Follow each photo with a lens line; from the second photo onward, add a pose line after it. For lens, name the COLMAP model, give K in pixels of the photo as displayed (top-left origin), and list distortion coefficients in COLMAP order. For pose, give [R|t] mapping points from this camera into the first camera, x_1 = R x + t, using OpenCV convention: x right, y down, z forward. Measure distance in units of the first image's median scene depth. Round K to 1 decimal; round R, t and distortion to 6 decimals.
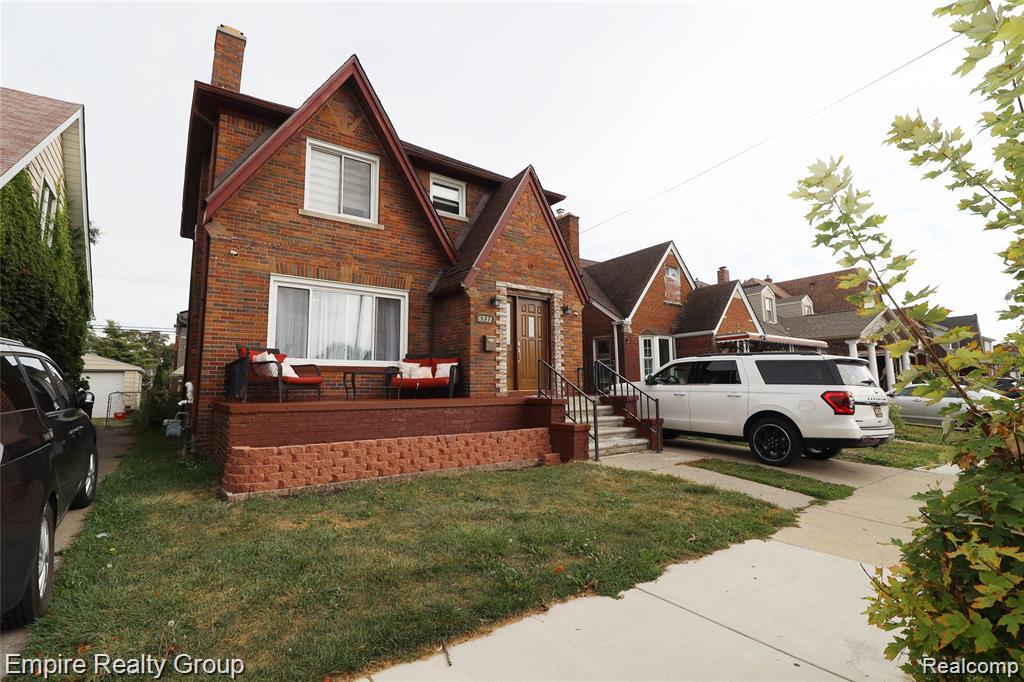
lens RADIAL K [[467.8, 0, 514.7], [0, 467.8, 331.4], [0, 0, 1]] dist [-0.005855, -0.010293]
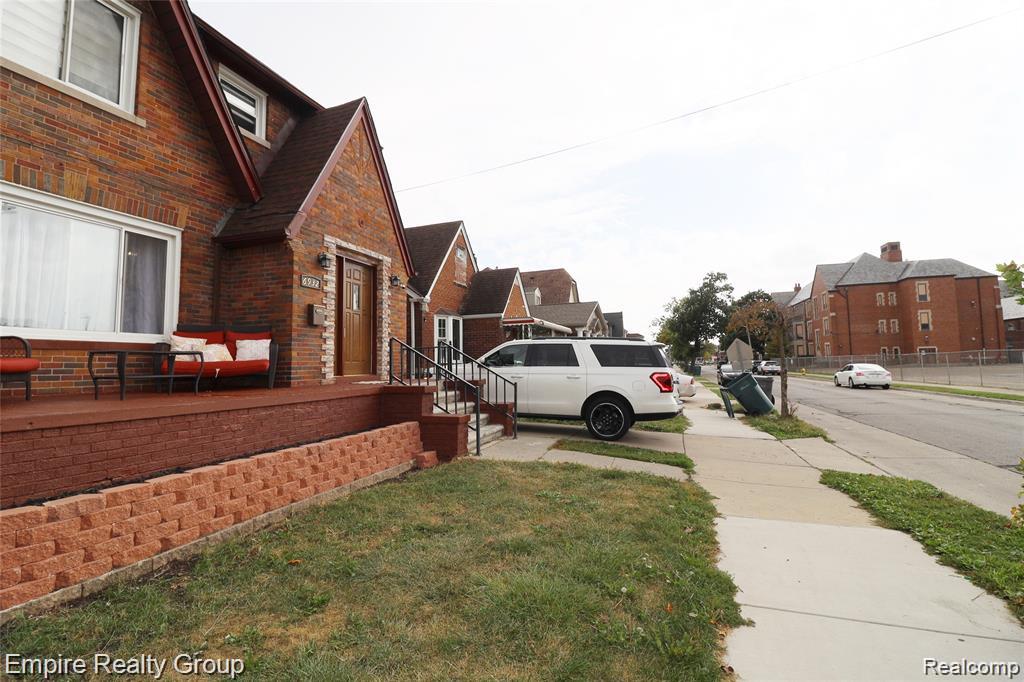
lens RADIAL K [[467.8, 0, 514.7], [0, 467.8, 331.4], [0, 0, 1]] dist [-0.005855, -0.010293]
pose [[0.826375, 0.034769, 0.562046, -0.209311], [-0.059711, 0.997875, 0.026064, 0.012734], [-0.559946, -0.055100, 0.826695, 0.186588]]
